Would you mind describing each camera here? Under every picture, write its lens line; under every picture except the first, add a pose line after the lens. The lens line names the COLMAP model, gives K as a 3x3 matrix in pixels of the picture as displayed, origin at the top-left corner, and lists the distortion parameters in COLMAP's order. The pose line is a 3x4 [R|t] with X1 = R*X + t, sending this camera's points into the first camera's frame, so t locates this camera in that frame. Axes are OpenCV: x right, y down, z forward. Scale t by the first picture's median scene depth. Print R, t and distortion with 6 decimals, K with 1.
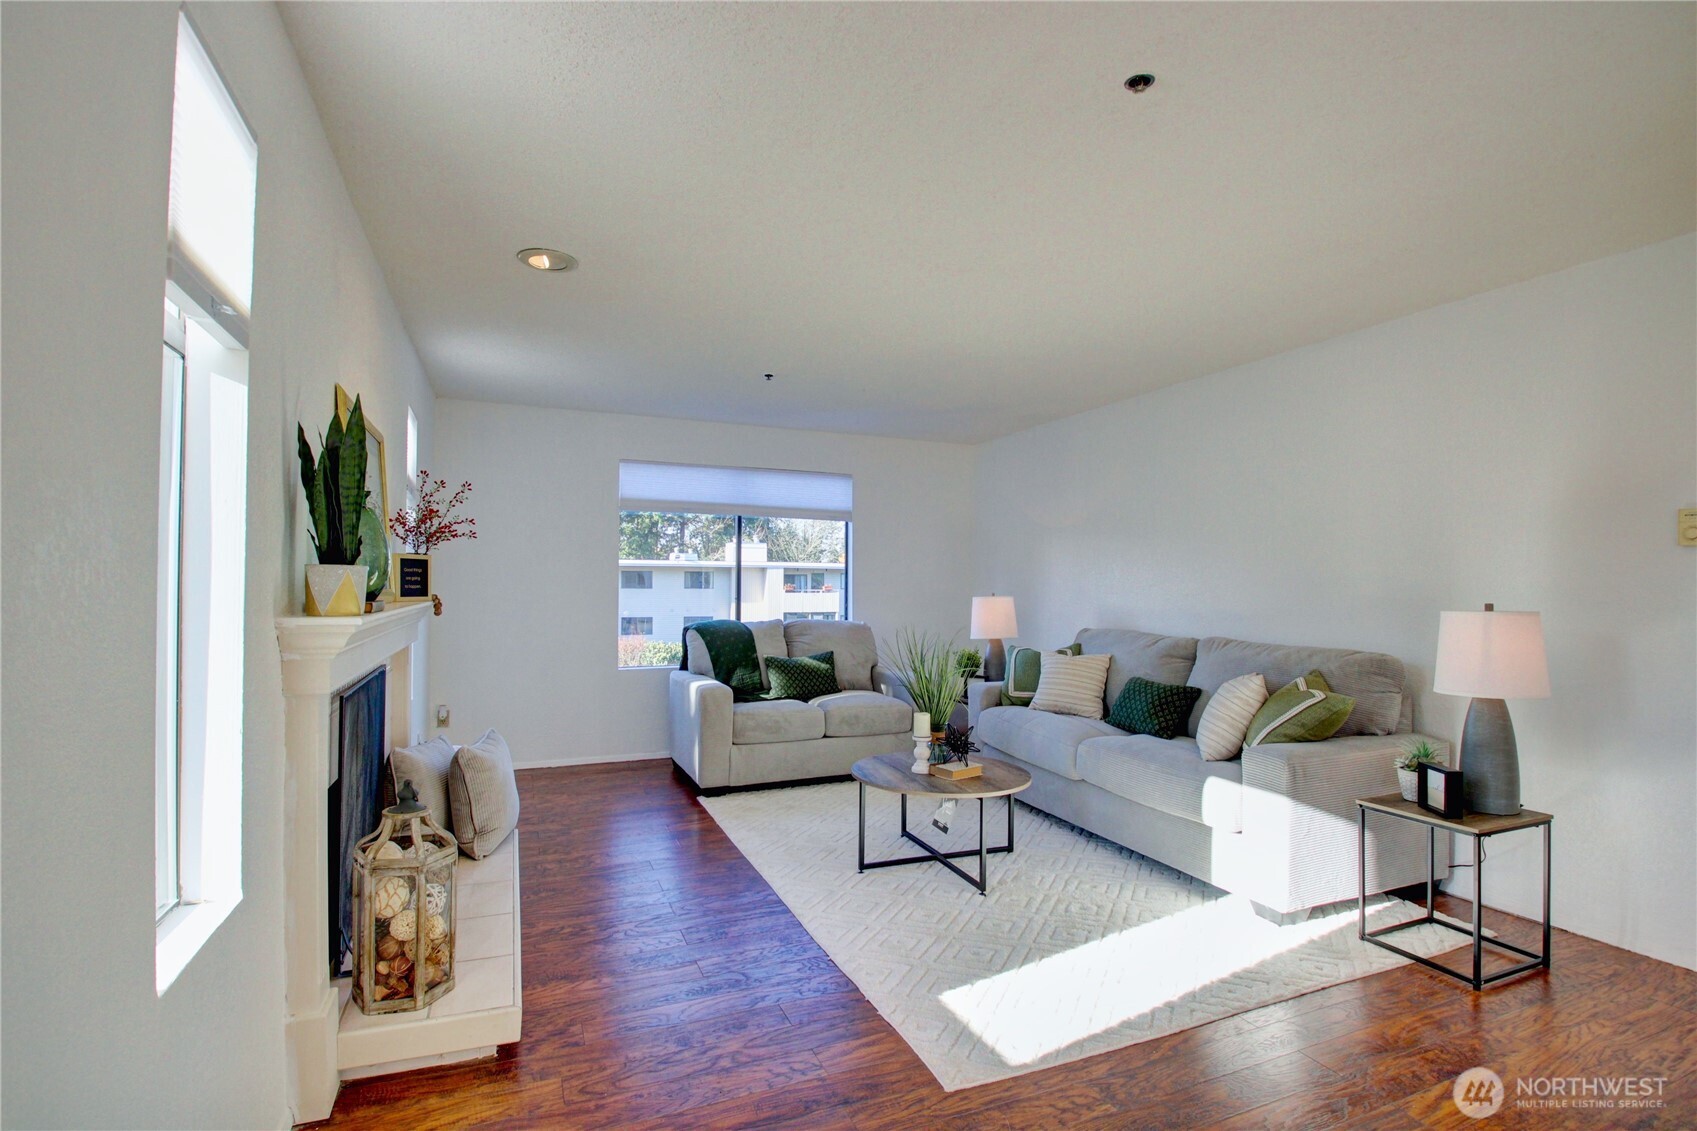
lens RADIAL K [[795.3, 0, 833.0], [0, 795.3, 570.1], [0, 0, 1]] dist [0.001957, -0.001871]
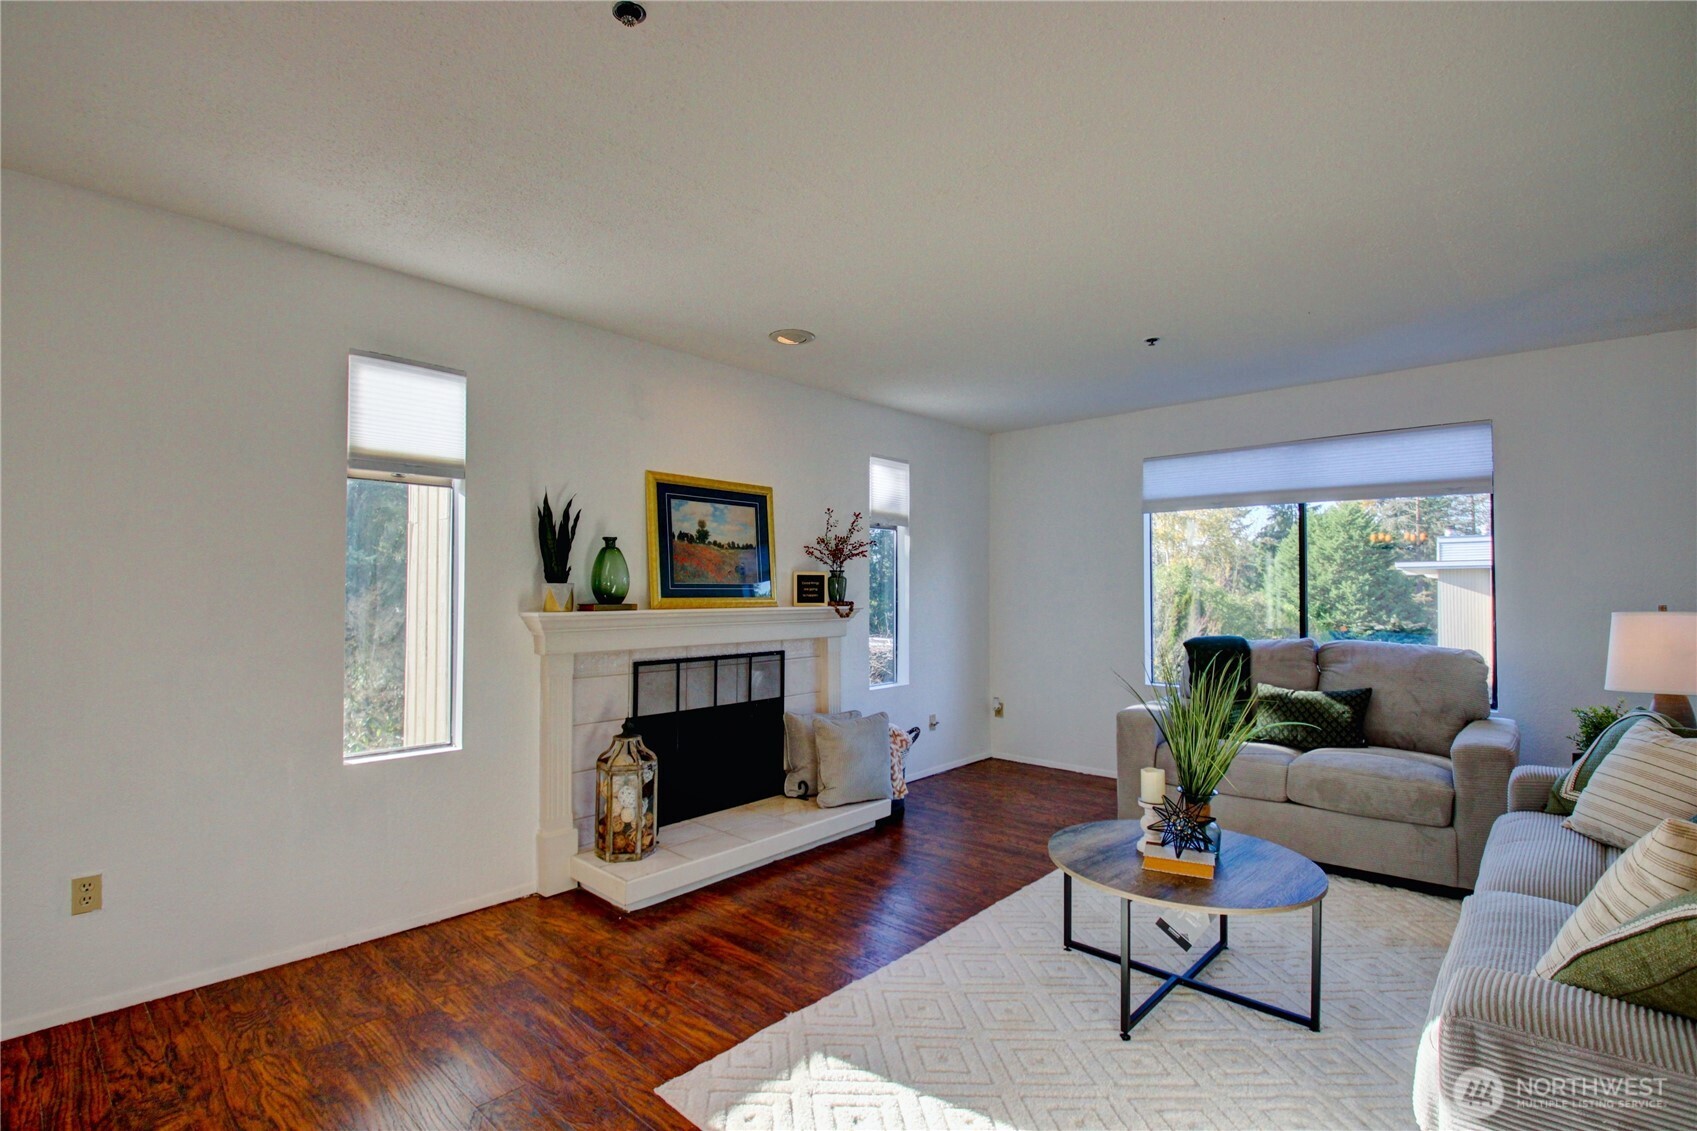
lens RADIAL K [[795.3, 0, 840.3], [0, 795.3, 568.0], [0, 0, 1]] dist [0.001957, -0.001871]
pose [[0.425937, -0.031820, -0.904193, 0.645041], [0.020978, 0.999460, -0.025290, 0.008895], [0.904509, -0.008196, 0.426375, 0.427230]]
